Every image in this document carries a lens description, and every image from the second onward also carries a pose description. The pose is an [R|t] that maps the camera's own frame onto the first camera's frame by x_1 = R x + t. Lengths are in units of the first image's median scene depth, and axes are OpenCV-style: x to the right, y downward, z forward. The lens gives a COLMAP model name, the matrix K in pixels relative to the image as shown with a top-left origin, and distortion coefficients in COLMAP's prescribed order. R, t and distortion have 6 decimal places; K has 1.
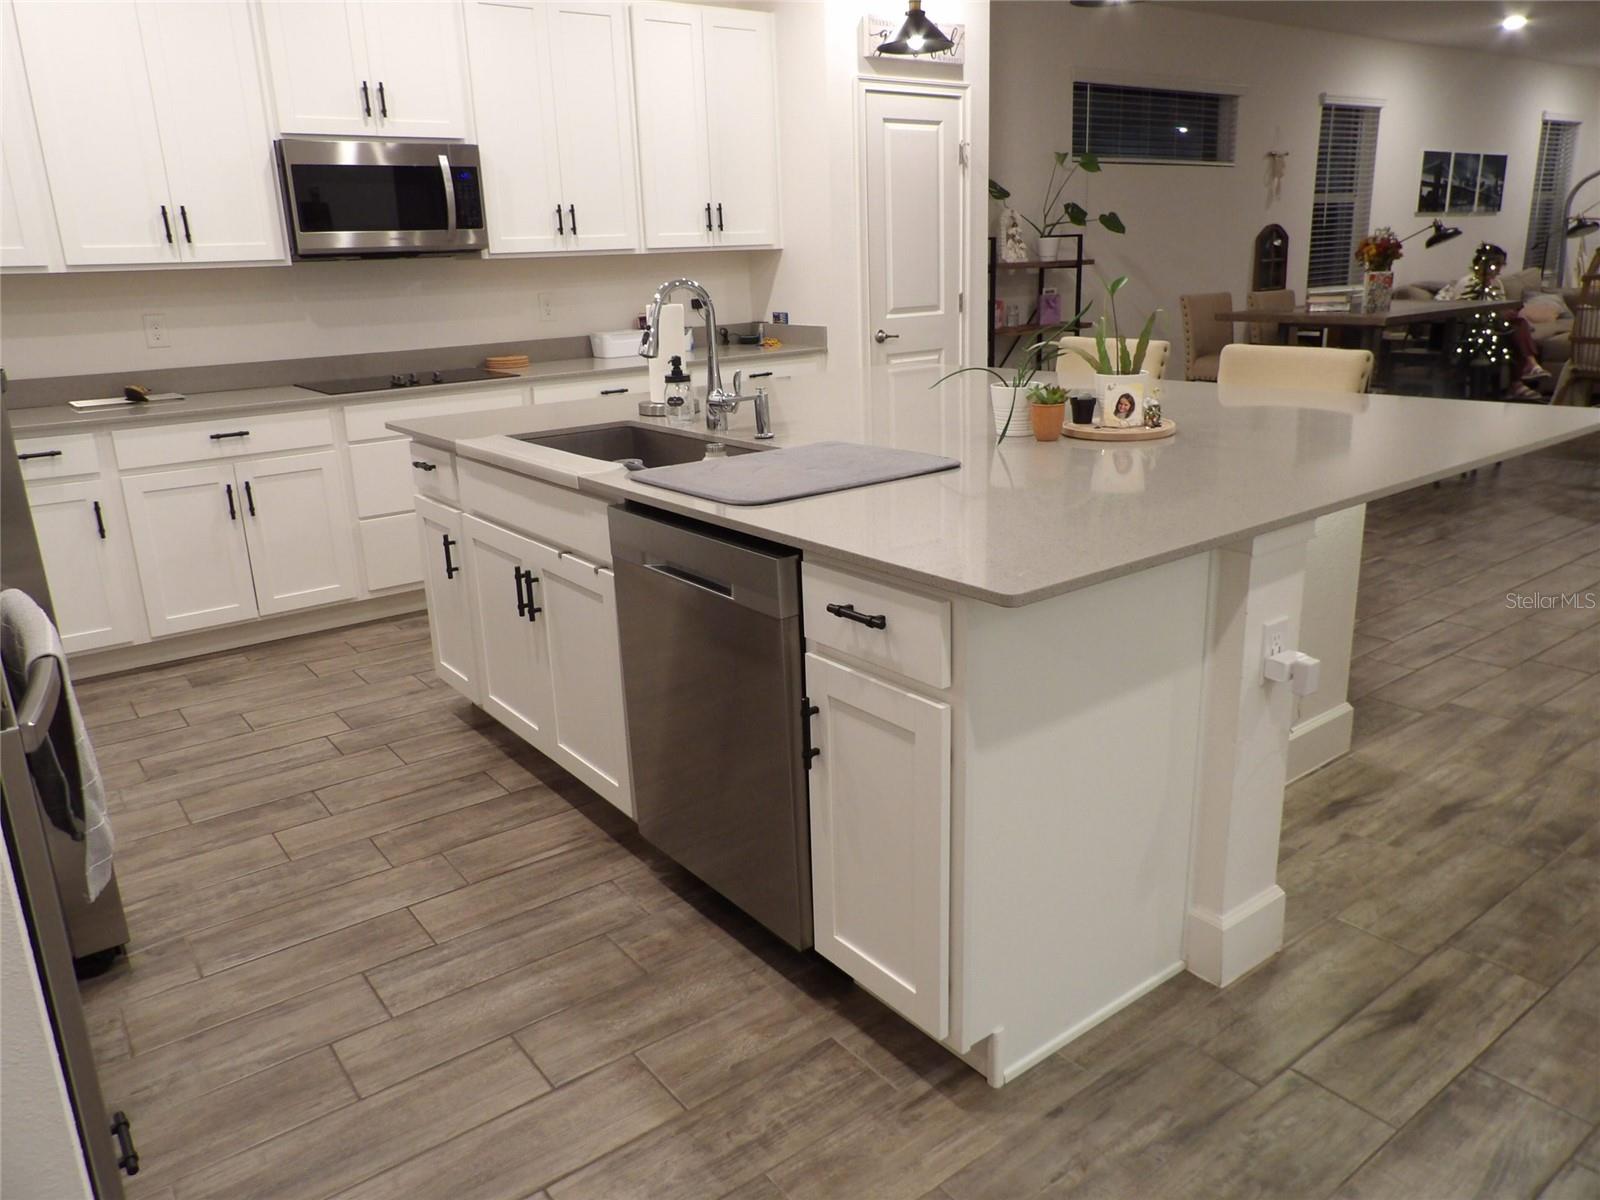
lens RADIAL K [[1148.2, 0, 794.8], [0, 1148.2, 587.3], [0, 0, 1]] dist [-0.038733, 0.051451]
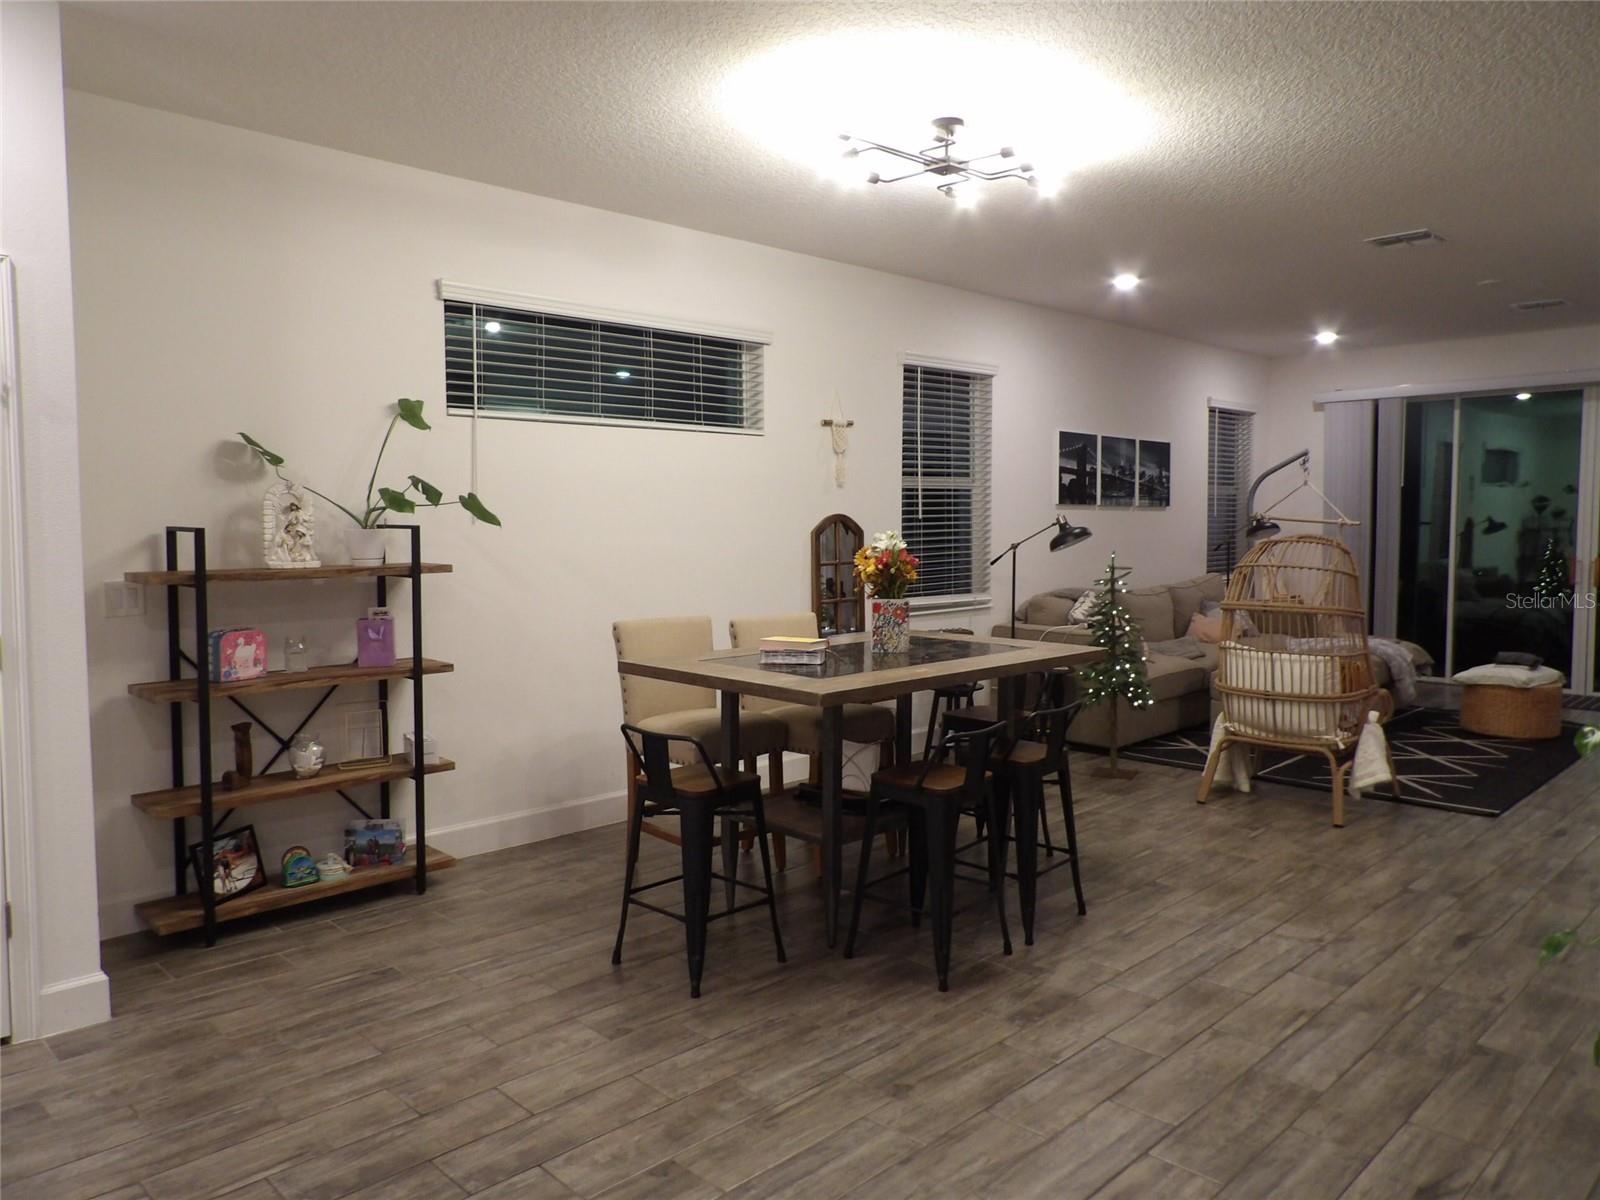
lens RADIAL K [[1148.2, 0, 794.8], [0, 1148.2, 587.3], [0, 0, 1]] dist [-0.038733, 0.051451]
pose [[0.990112, 0.028268, 0.137402, 0.260805], [0.002468, 0.975825, -0.218540, -0.100553], [-0.140258, 0.216718, 0.966106, 0.273131]]
